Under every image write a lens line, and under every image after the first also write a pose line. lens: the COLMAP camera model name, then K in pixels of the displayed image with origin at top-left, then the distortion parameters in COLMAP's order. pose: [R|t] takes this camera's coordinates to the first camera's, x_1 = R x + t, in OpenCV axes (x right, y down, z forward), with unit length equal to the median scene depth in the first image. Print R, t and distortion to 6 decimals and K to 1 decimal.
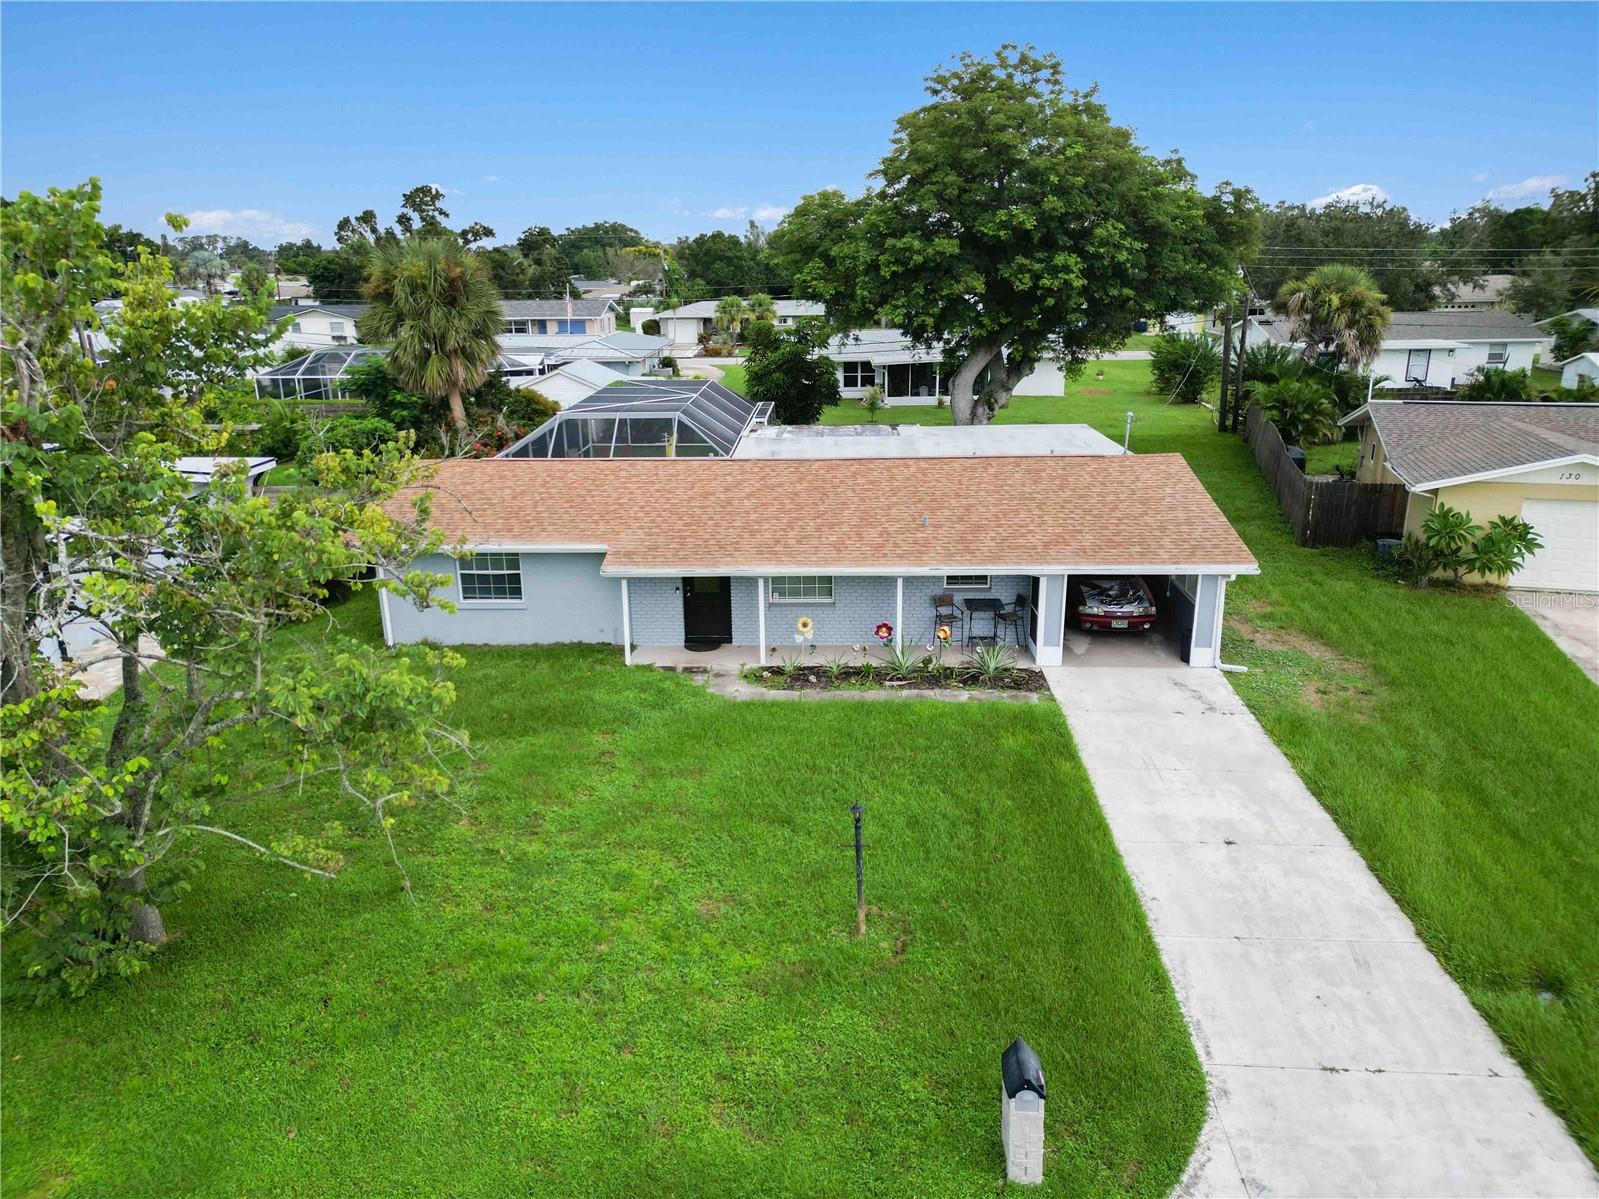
lens RADIAL K [[1115.6, 0, 796.1], [0, 1115.6, 597.6], [0, 0, 1]] dist [0.070814, -0.063860]
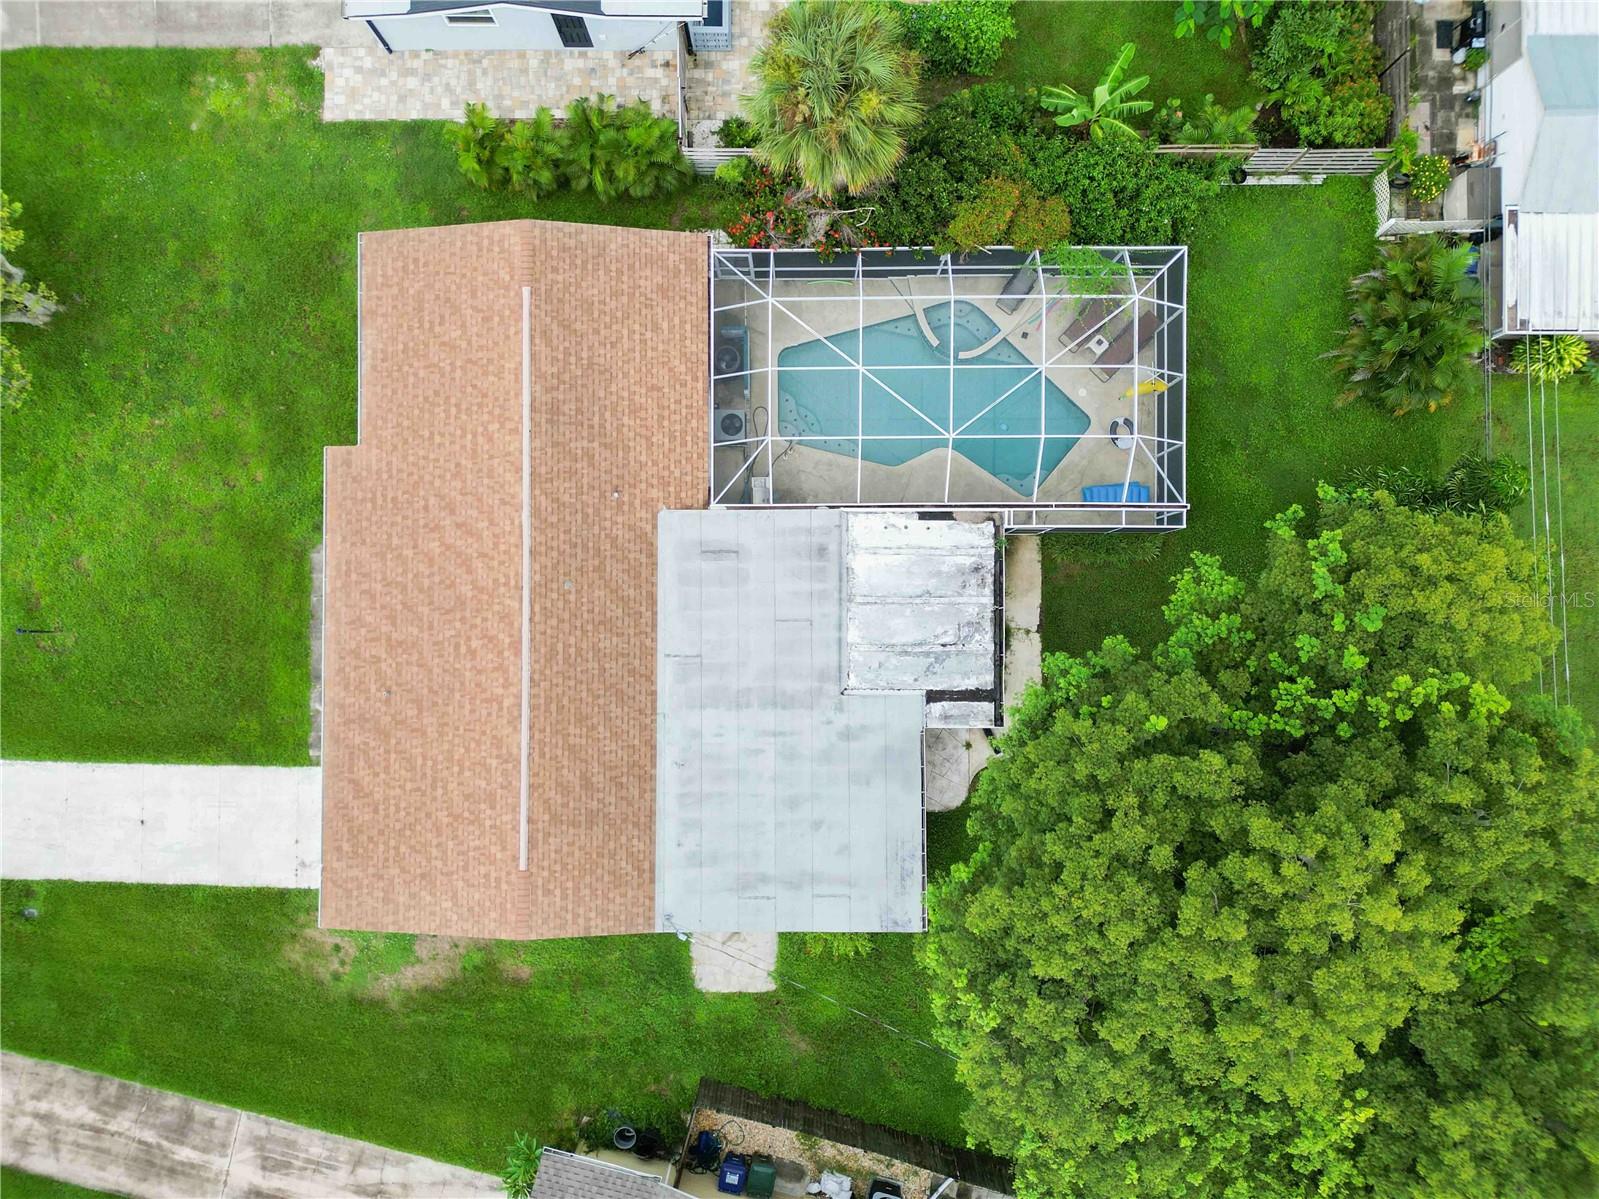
lens RADIAL K [[1115.6, 0, 796.1], [0, 1115.6, 597.6], [0, 0, 1]] dist [0.070814, -0.063860]
pose [[0.035289, 0.999358, -0.006104, 0.032550], [-0.283295, 0.015861, 0.958902, -1.371506], [0.958383, -0.032110, 0.283673, 1.056413]]
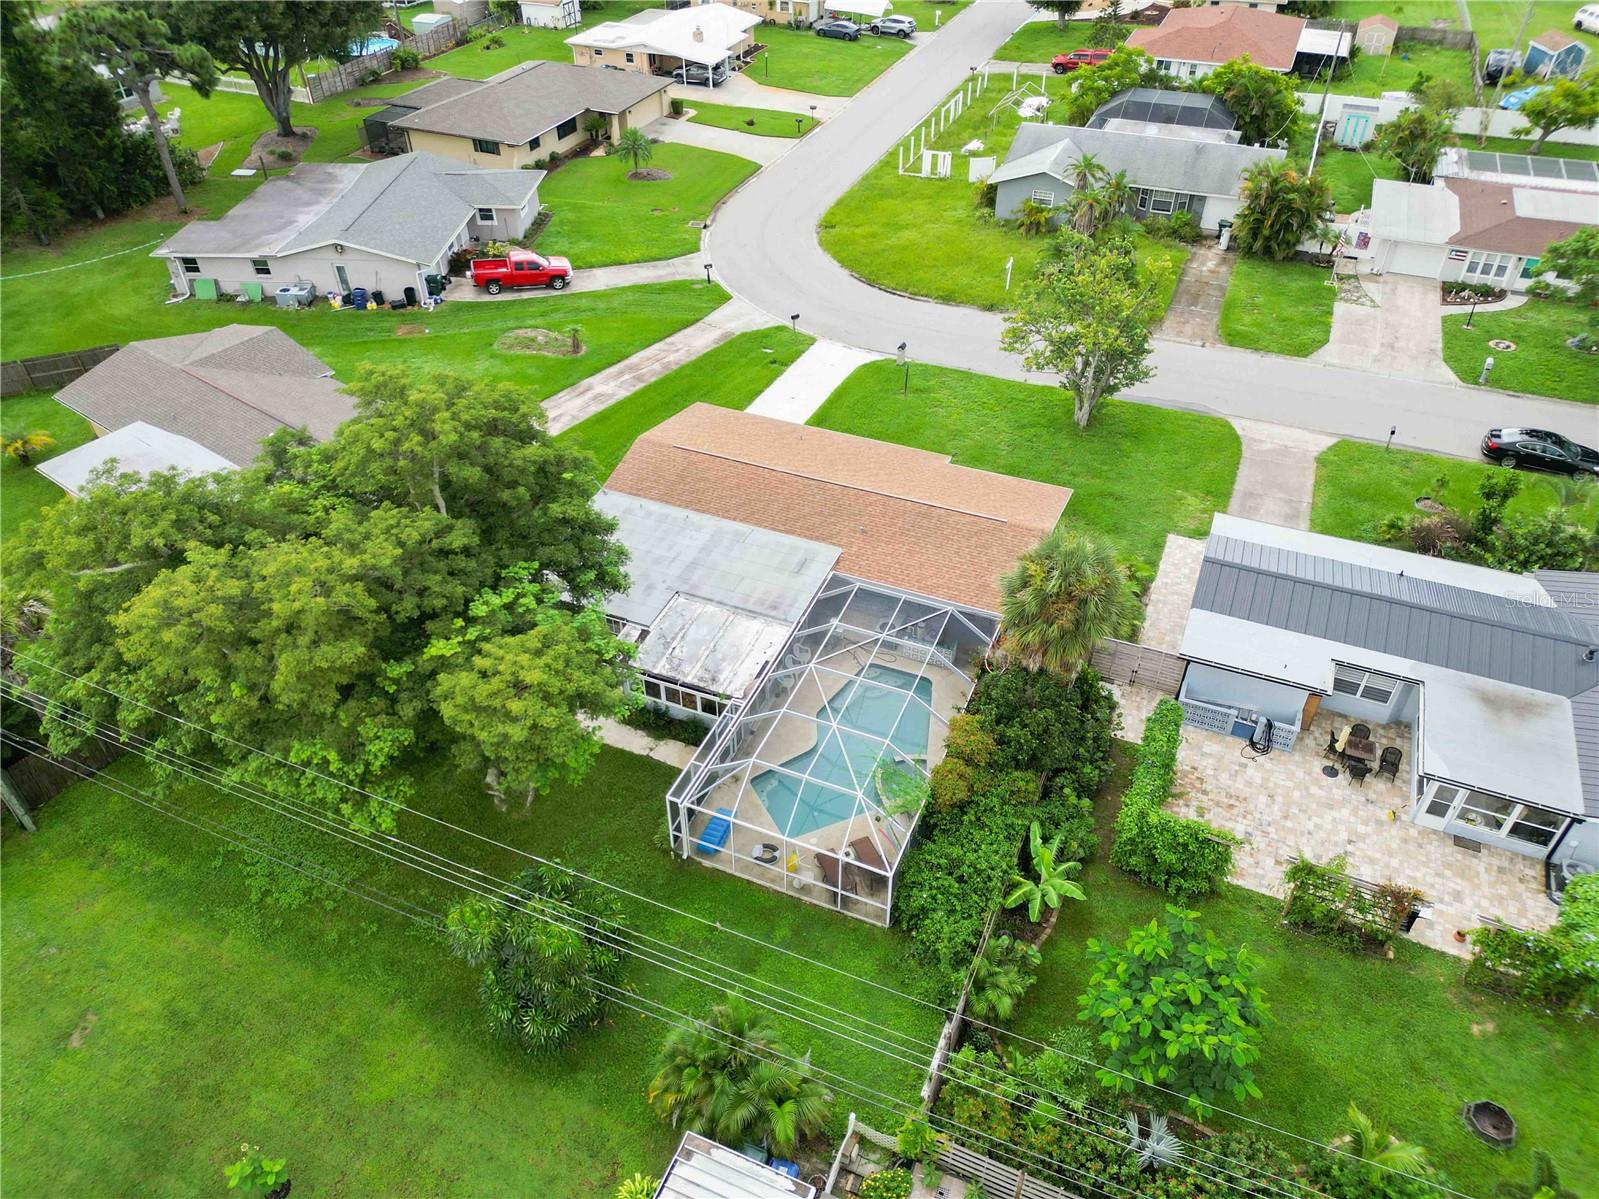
lens RADIAL K [[1115.6, 0, 796.1], [0, 1115.6, 597.6], [0, 0, 1]] dist [0.070814, -0.063860]
pose [[-0.932615, -0.213501, 0.290940, -0.554097], [0.124796, 0.565664, 0.815138, -1.612110], [-0.338607, 0.796518, -0.500903, 2.271126]]
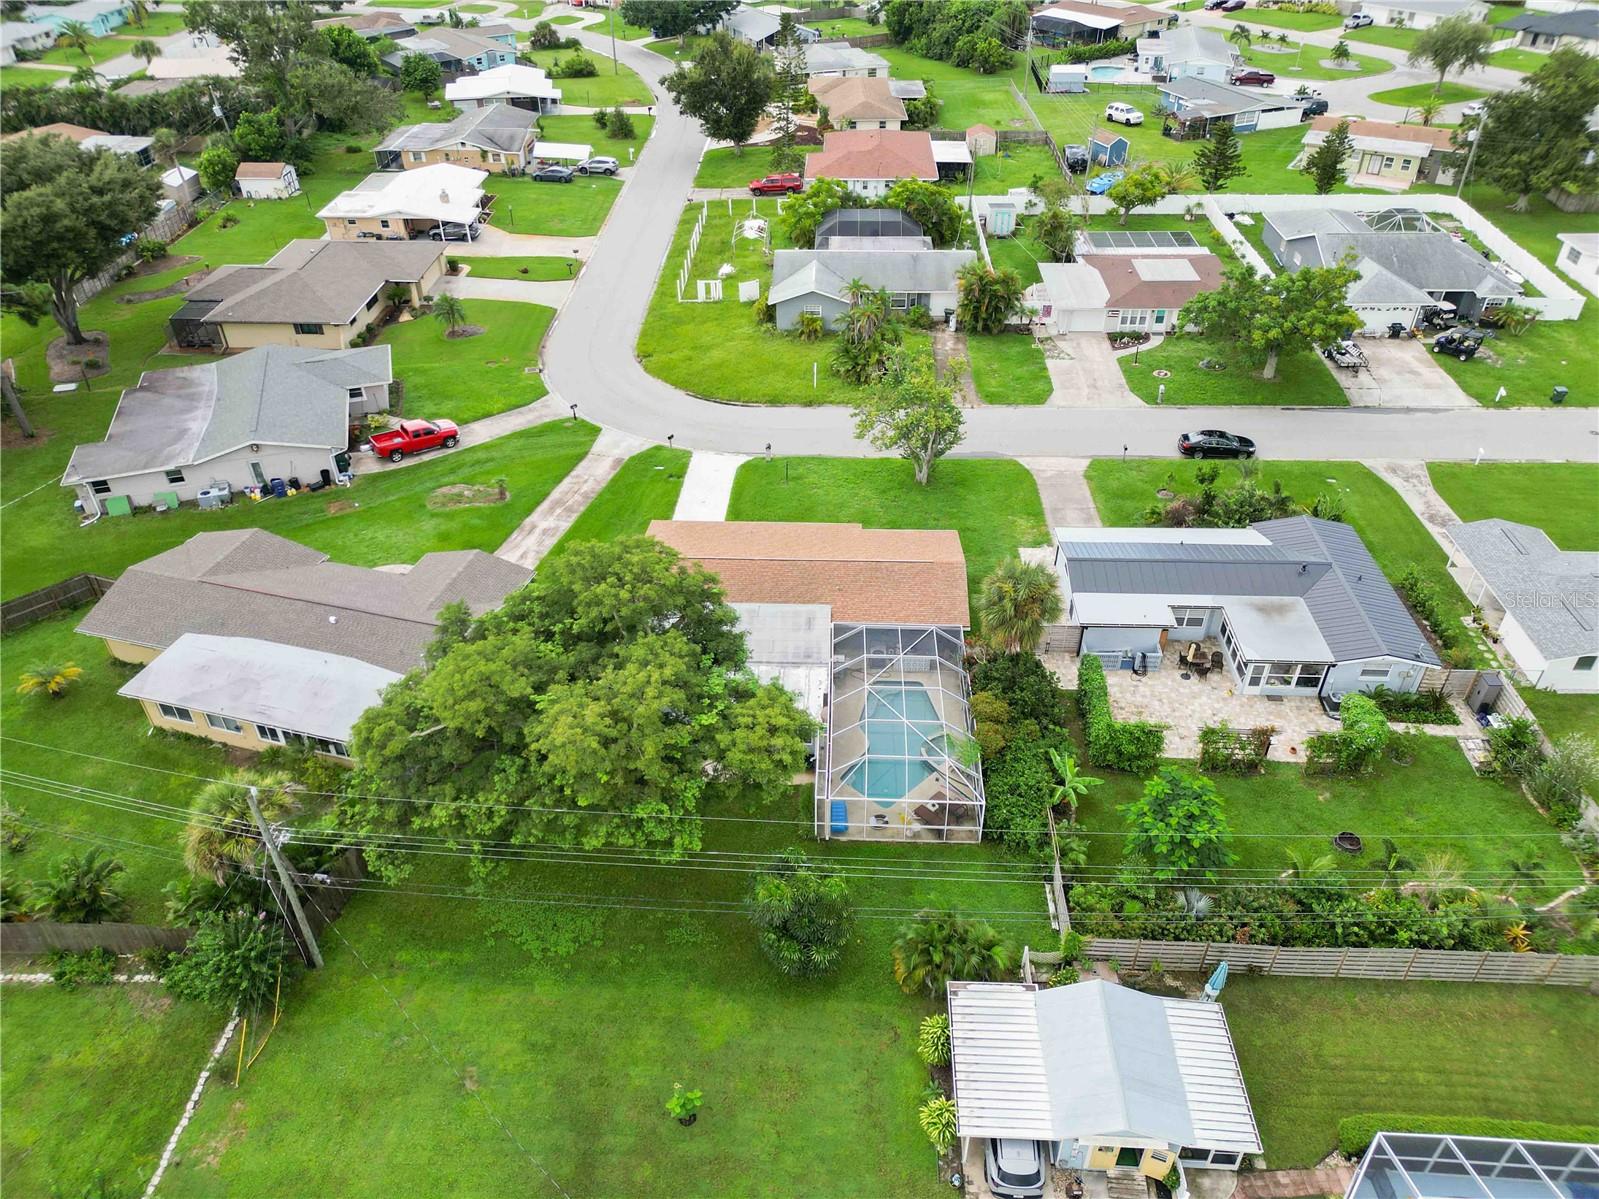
lens RADIAL K [[1115.6, 0, 796.1], [0, 1115.6, 597.6], [0, 0, 1]] dist [0.070814, -0.063860]
pose [[-0.999767, 0.013769, 0.016648, -0.040004], [0.021568, 0.591303, 0.806161, -2.172130], [0.001257, 0.806332, -0.591462, 2.721015]]
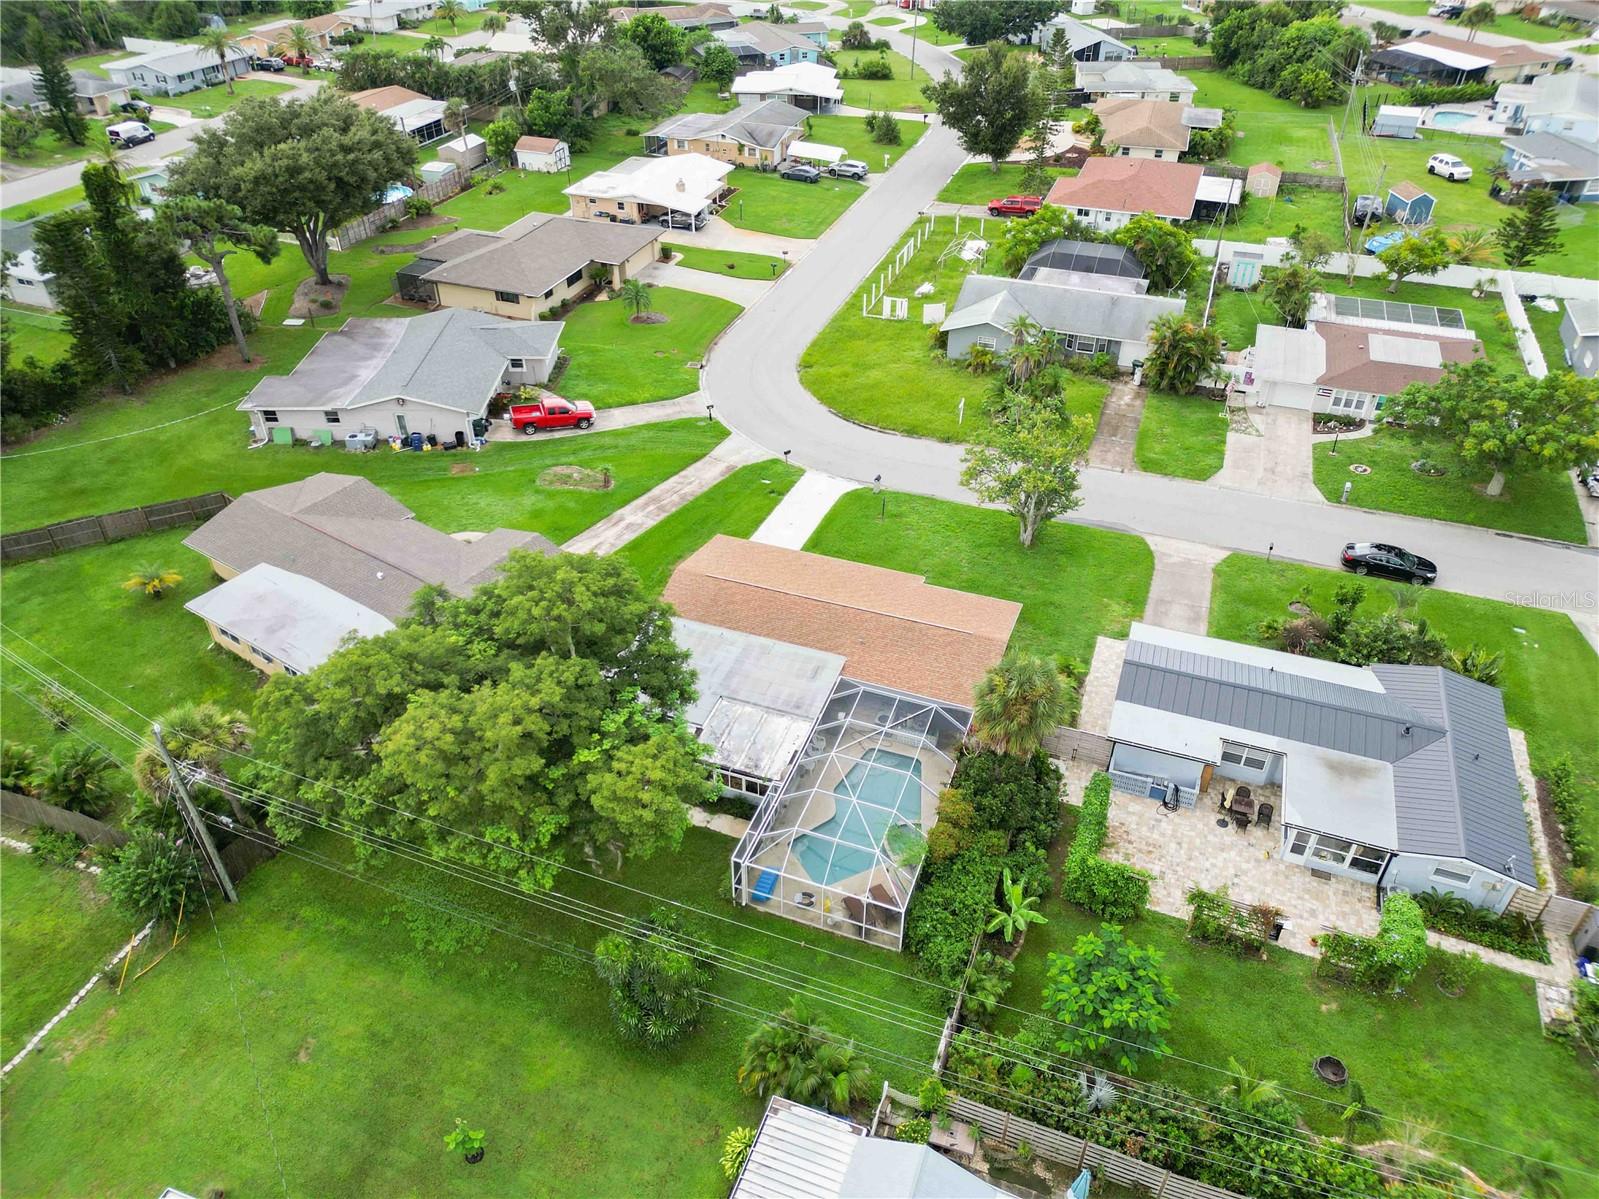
lens RADIAL K [[1115.6, 0, 796.1], [0, 1115.6, 597.6], [0, 0, 1]] dist [0.070814, -0.063860]
pose [[-0.949521, -0.176687, 0.259213, -0.559084], [0.103105, 0.604622, 0.789811, -2.092676], [-0.296276, 0.776668, -0.555884, 2.498961]]
